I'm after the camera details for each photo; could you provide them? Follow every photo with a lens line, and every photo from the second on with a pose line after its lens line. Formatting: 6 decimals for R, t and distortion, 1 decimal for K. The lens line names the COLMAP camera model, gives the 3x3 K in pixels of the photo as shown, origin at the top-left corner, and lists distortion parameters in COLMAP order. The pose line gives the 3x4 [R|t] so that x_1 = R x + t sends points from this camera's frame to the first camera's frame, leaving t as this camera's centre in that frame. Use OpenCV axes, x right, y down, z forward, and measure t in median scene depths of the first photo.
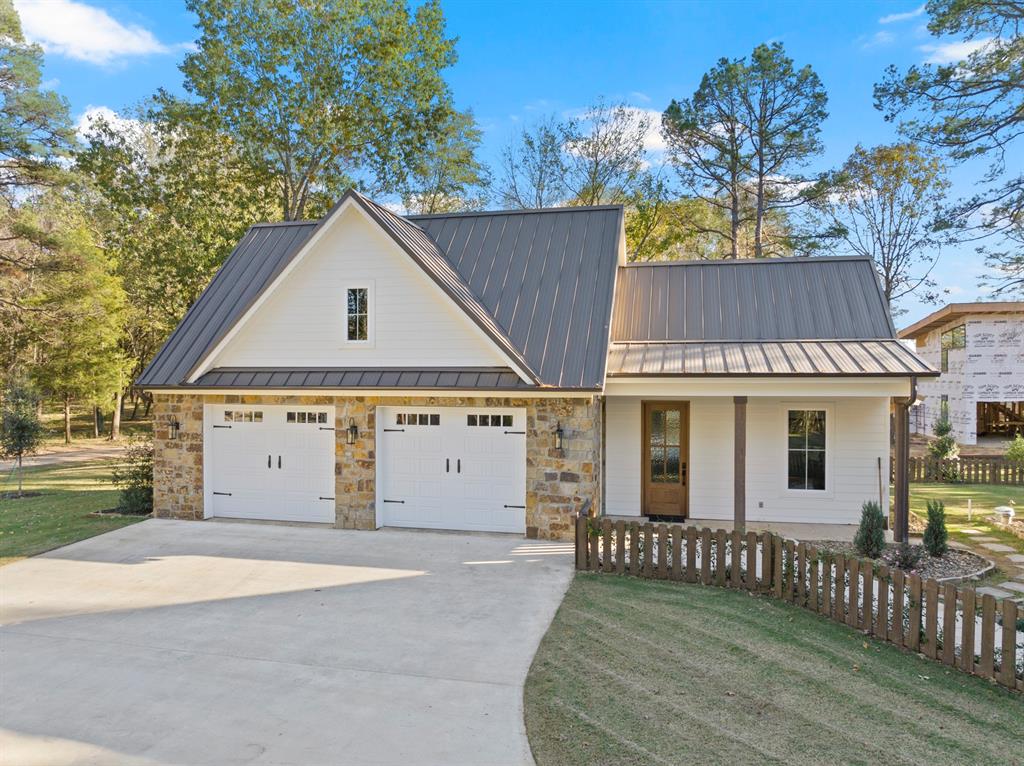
lens RADIAL K [[725.6, 0, 512.0], [0, 725.6, 380.0], [0, 0, 1]] dist [-0.006938, -0.000869]
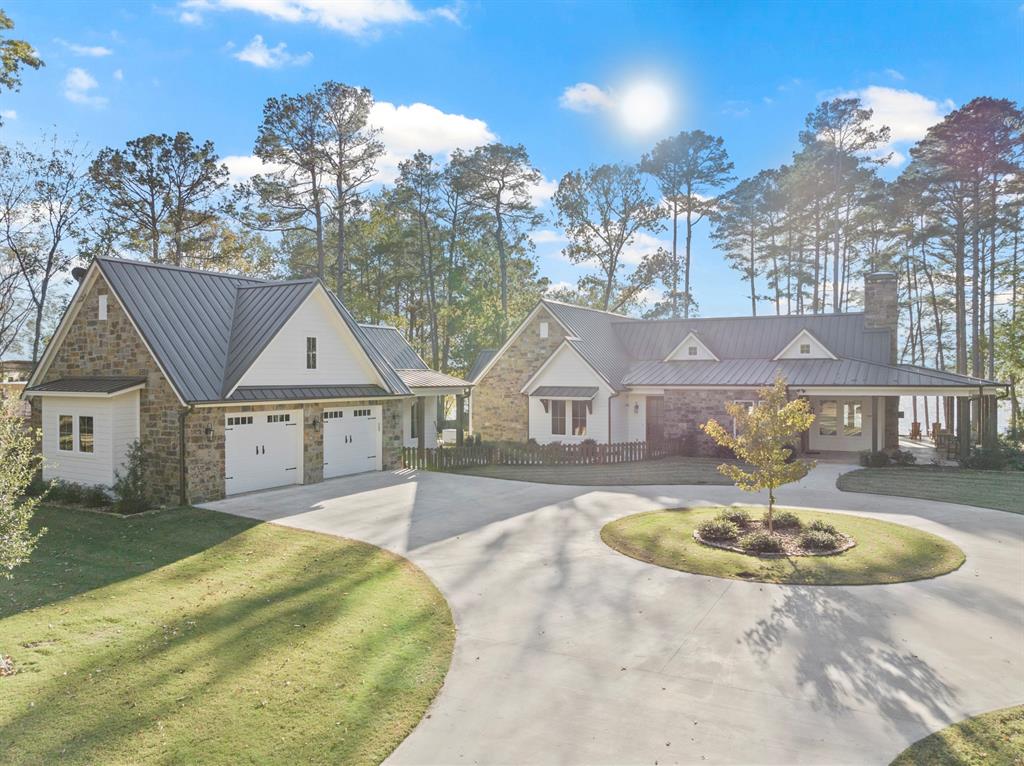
lens RADIAL K [[725.6, 0, 511.9], [0, 725.6, 382.4], [0, 0, 1]] dist [-0.006938, -0.000869]
pose [[0.278372, -0.008337, 0.960437, -1.656356], [0.015009, 0.999878, 0.004329, -0.024461], [-0.960356, 0.013210, 0.278463, 0.101000]]
